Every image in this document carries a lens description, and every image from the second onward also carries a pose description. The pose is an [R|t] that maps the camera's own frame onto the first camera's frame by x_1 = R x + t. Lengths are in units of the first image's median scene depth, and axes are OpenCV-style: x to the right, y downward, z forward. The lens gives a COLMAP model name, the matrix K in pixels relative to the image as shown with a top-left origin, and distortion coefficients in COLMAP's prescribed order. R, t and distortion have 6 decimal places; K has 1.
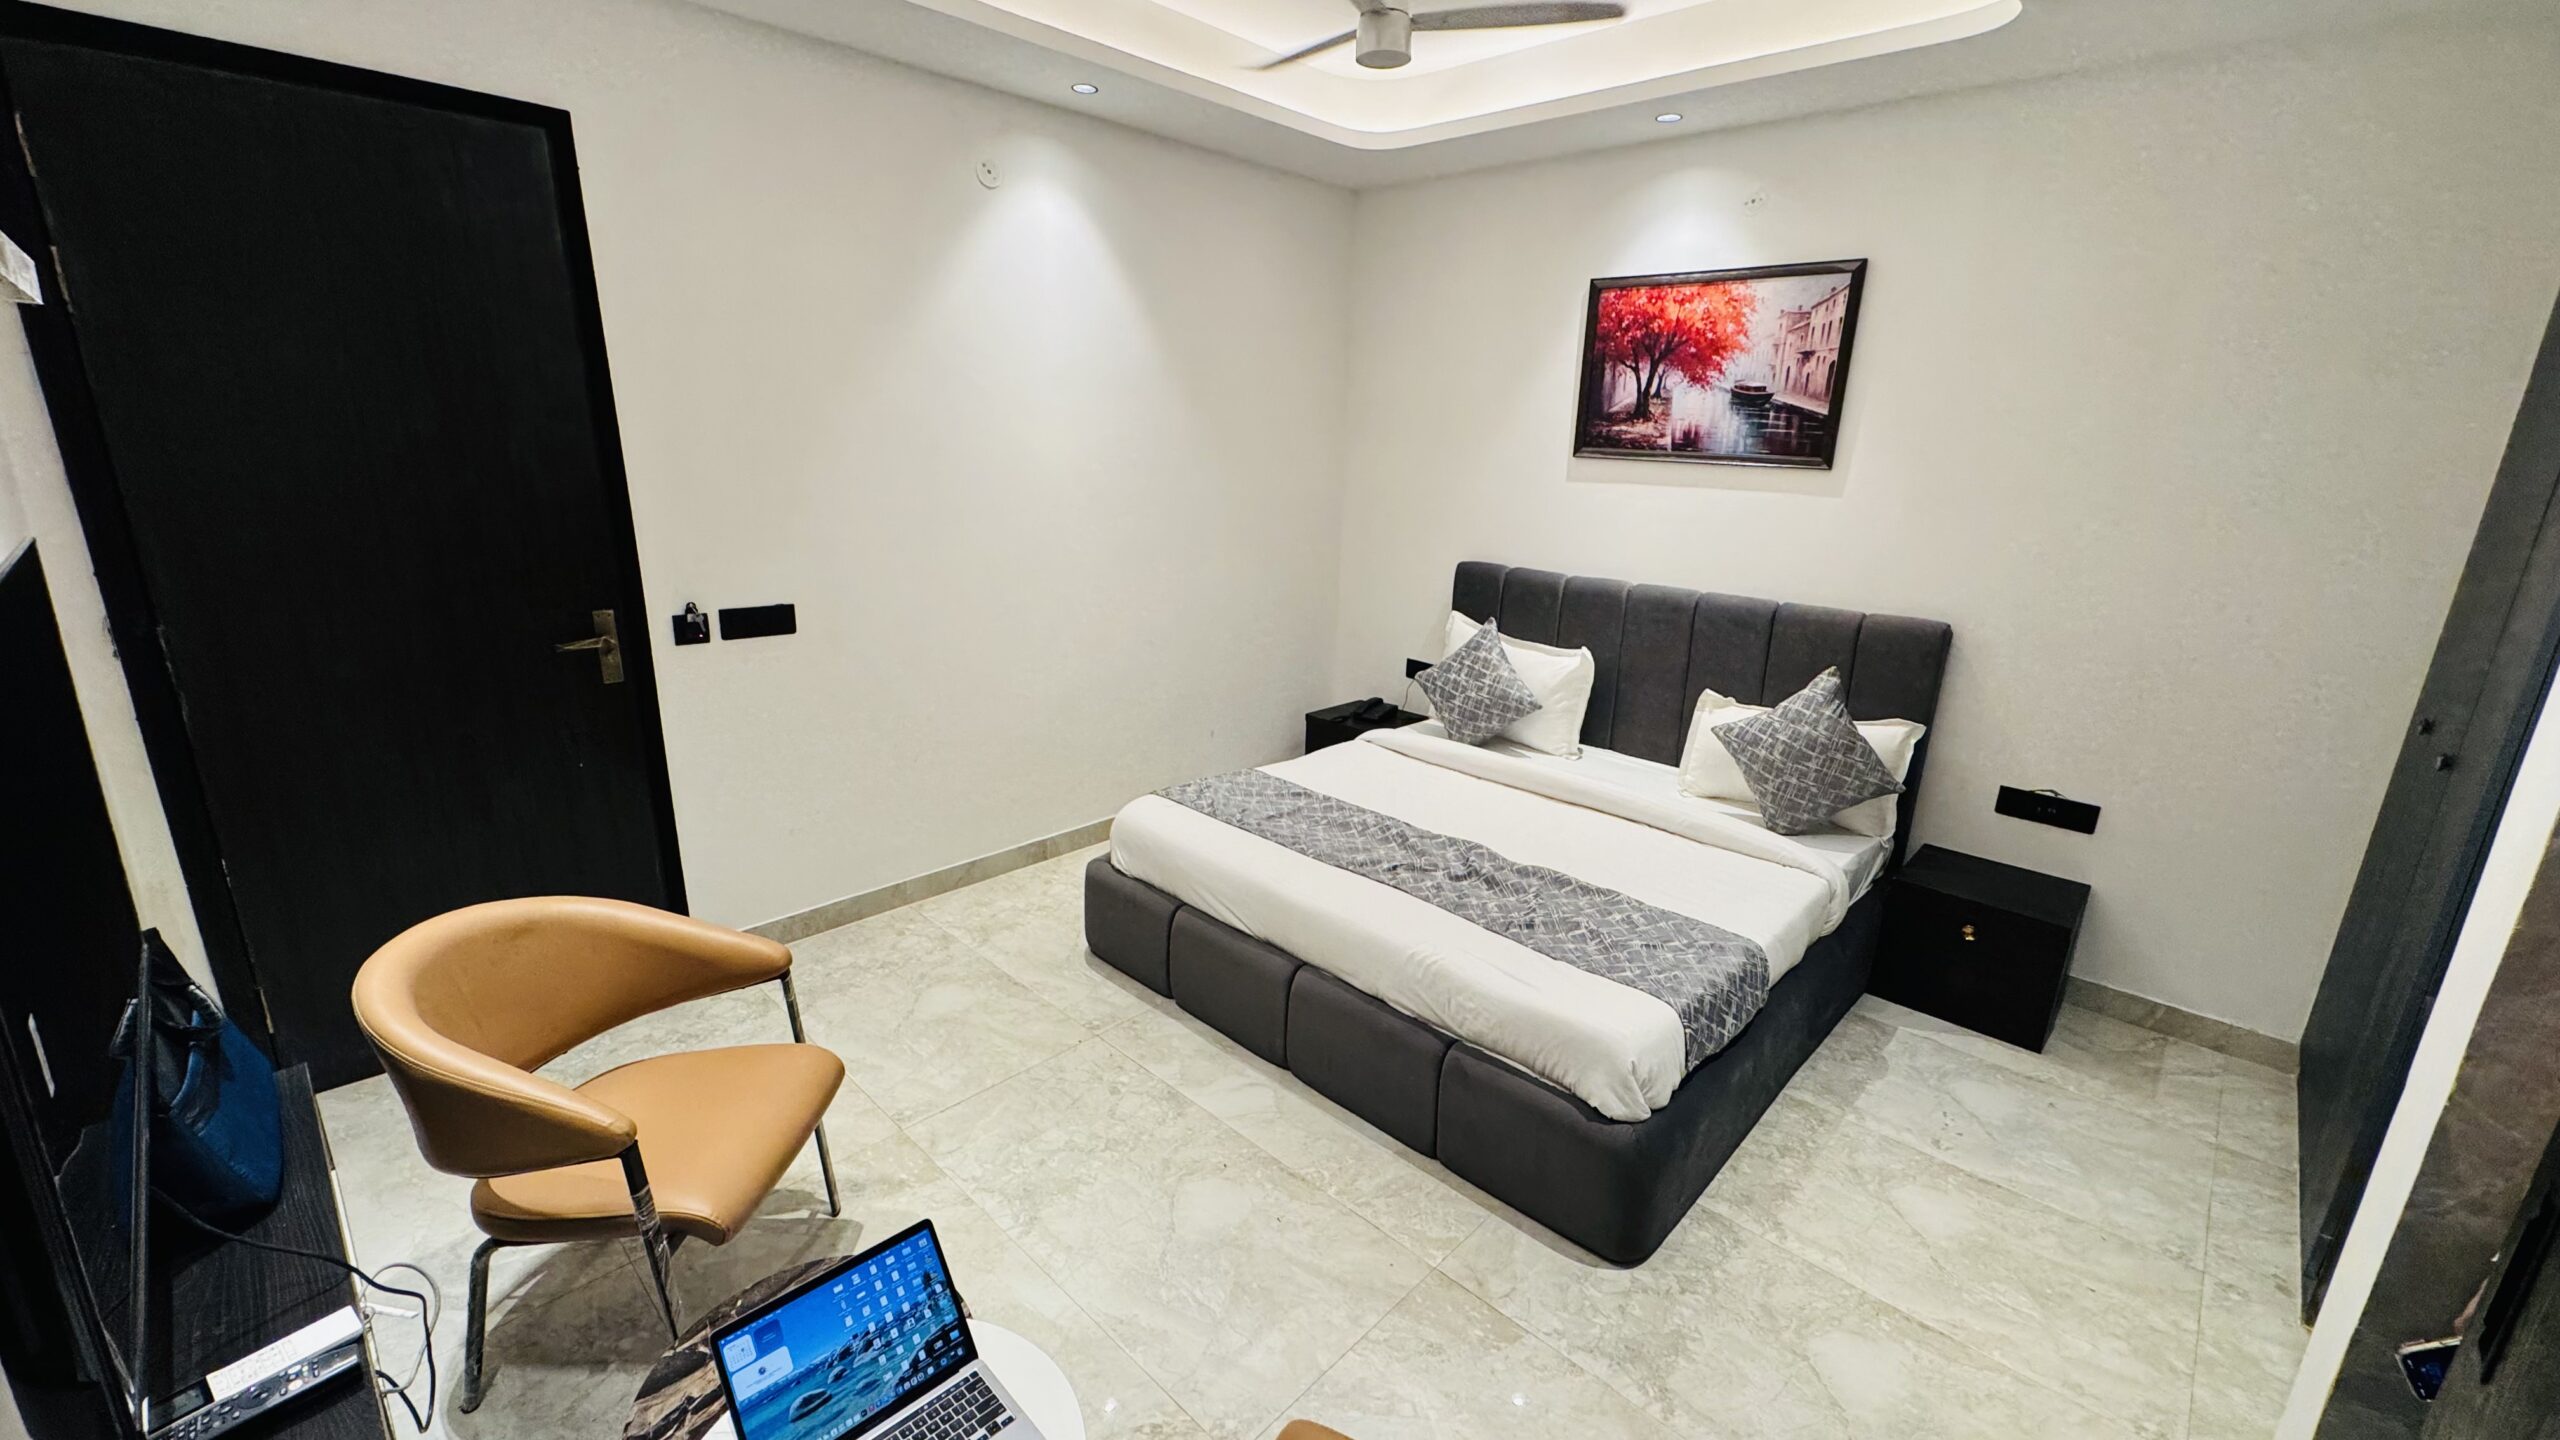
lens RADIAL K [[1019.3, 0, 1280.0], [0, 1019.3, 720.0], [0, 0, 1]] dist [-0.002658, 0.000220]
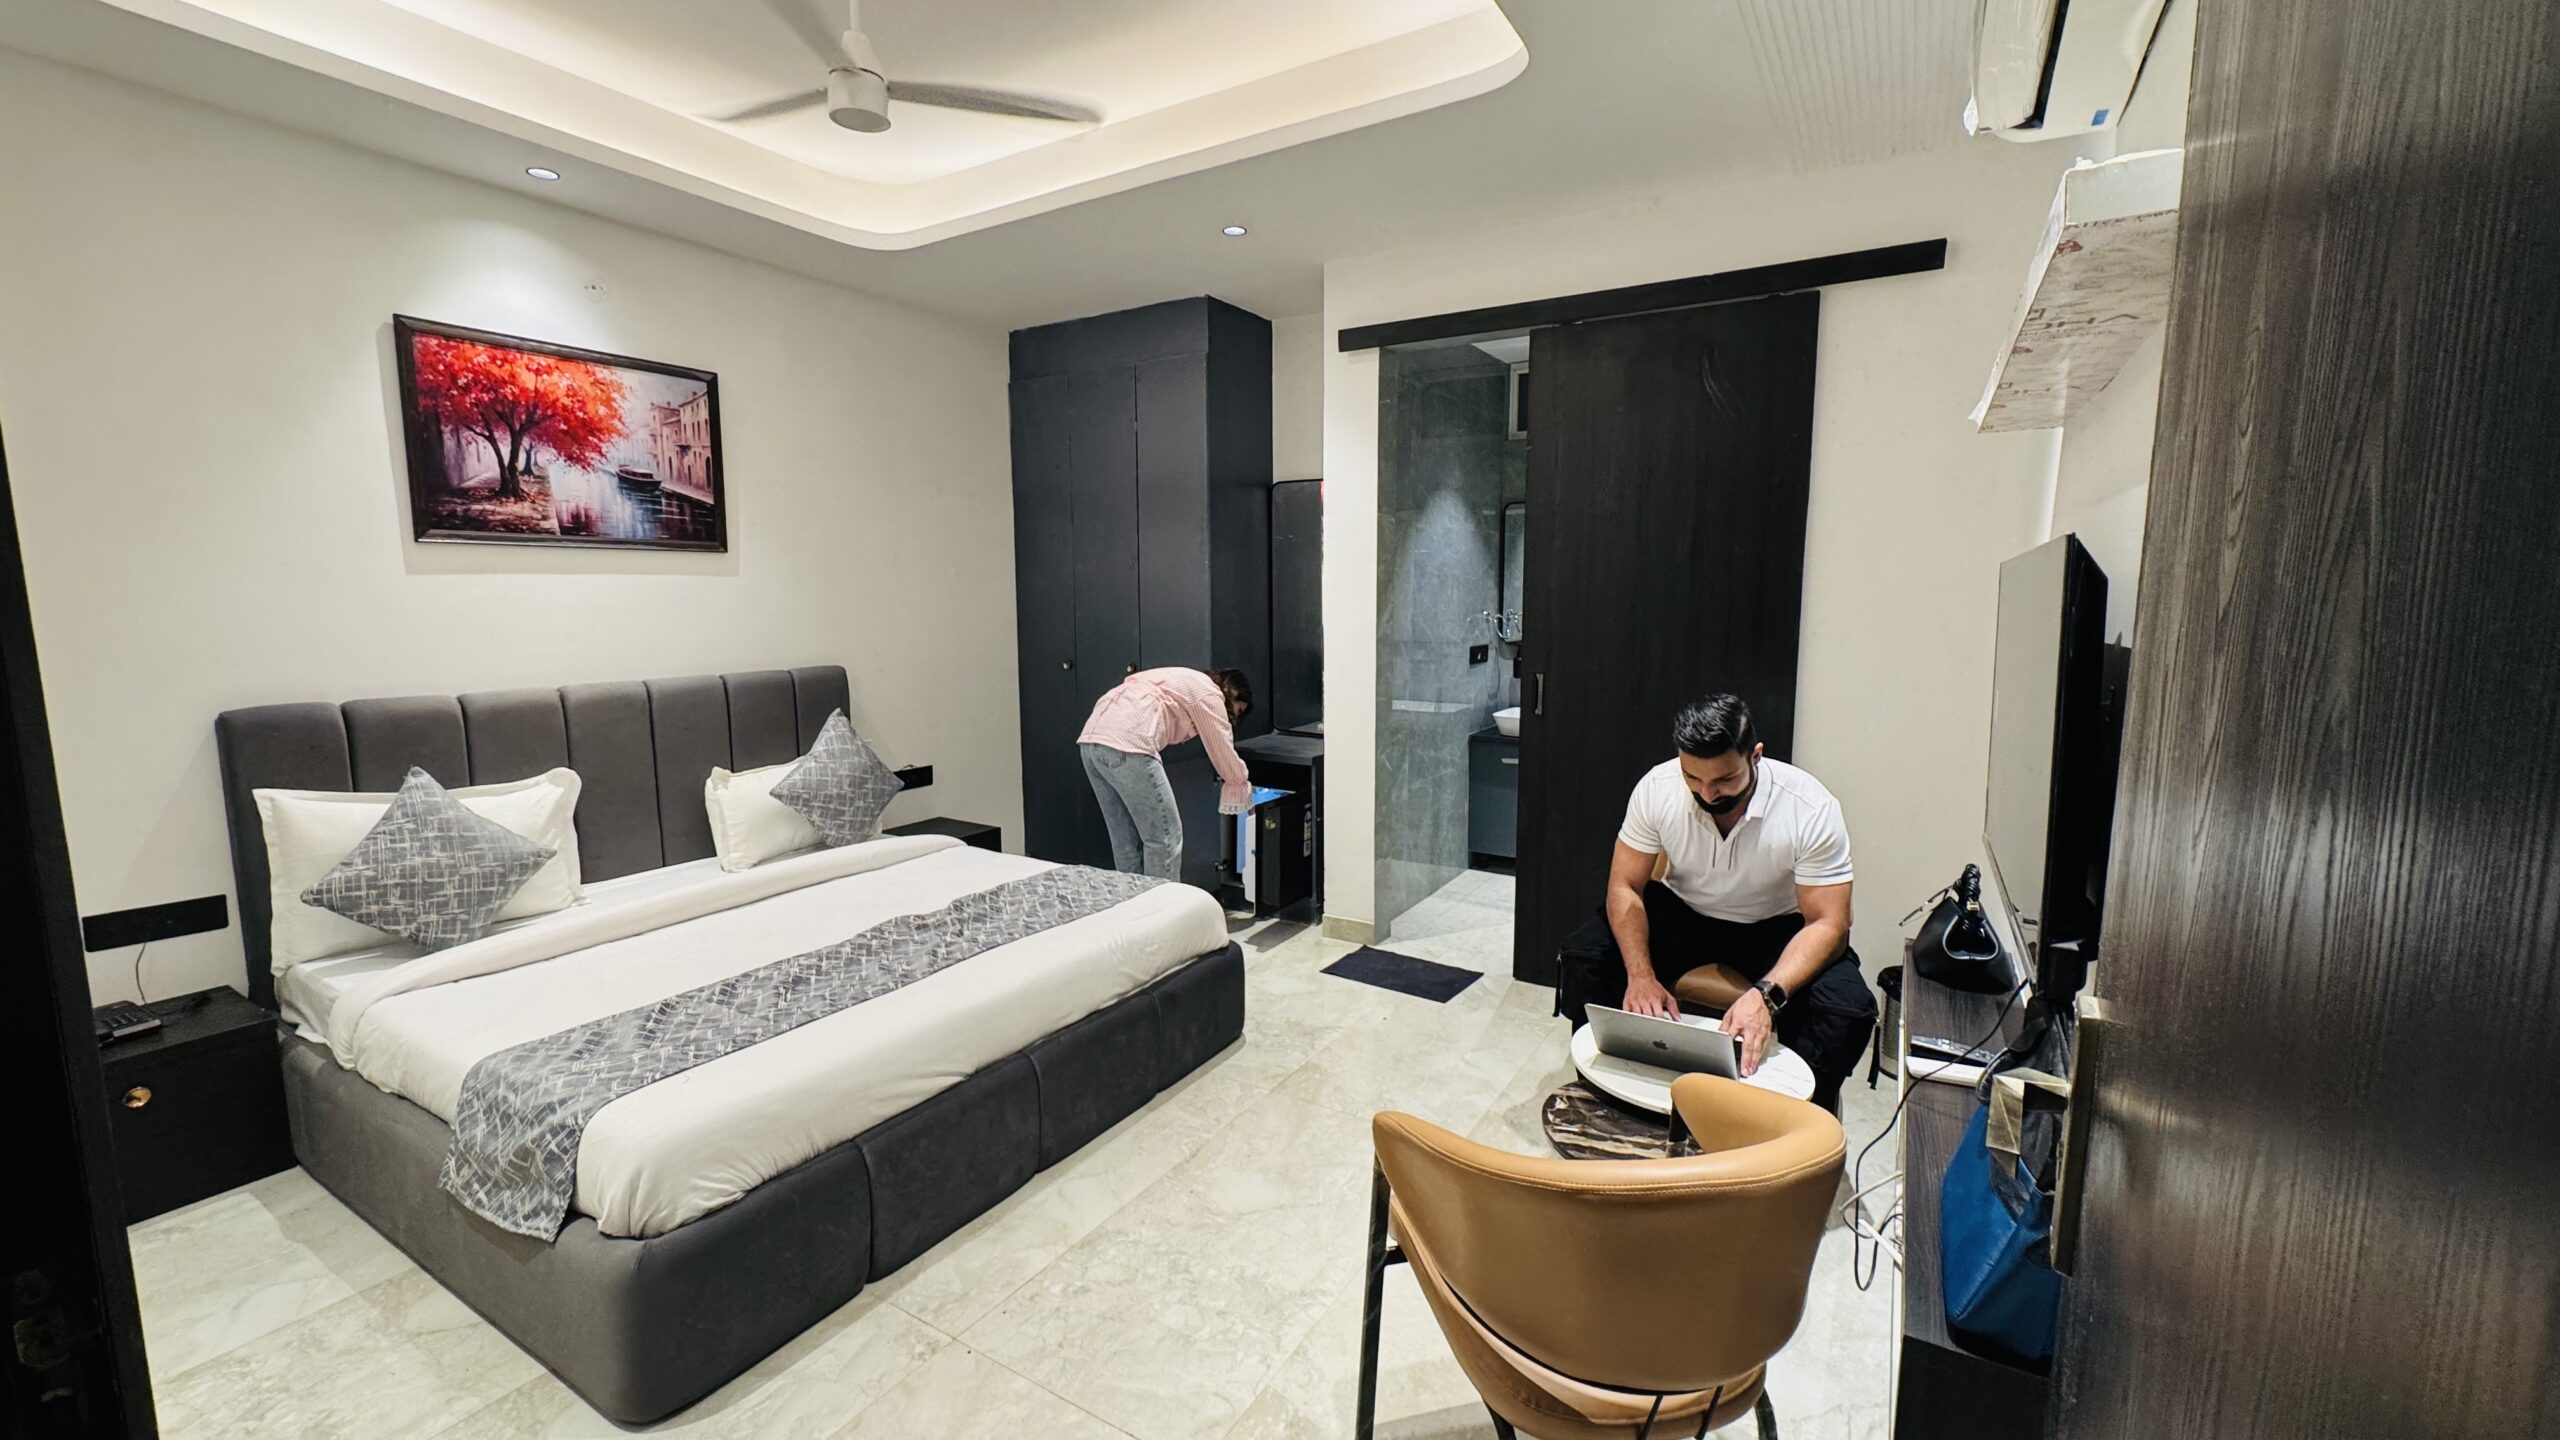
lens RADIAL K [[1022.3, 0, 1280.0], [0, 1022.3, 720.0], [0, 0, 1]] dist [-0.003757, 0.000462]
pose [[-0.213910, -0.151105, 0.965096, -0.665168], [0.266468, 0.941470, 0.206467, -0.133735], [-0.939807, 0.301332, -0.161125, 0.626946]]
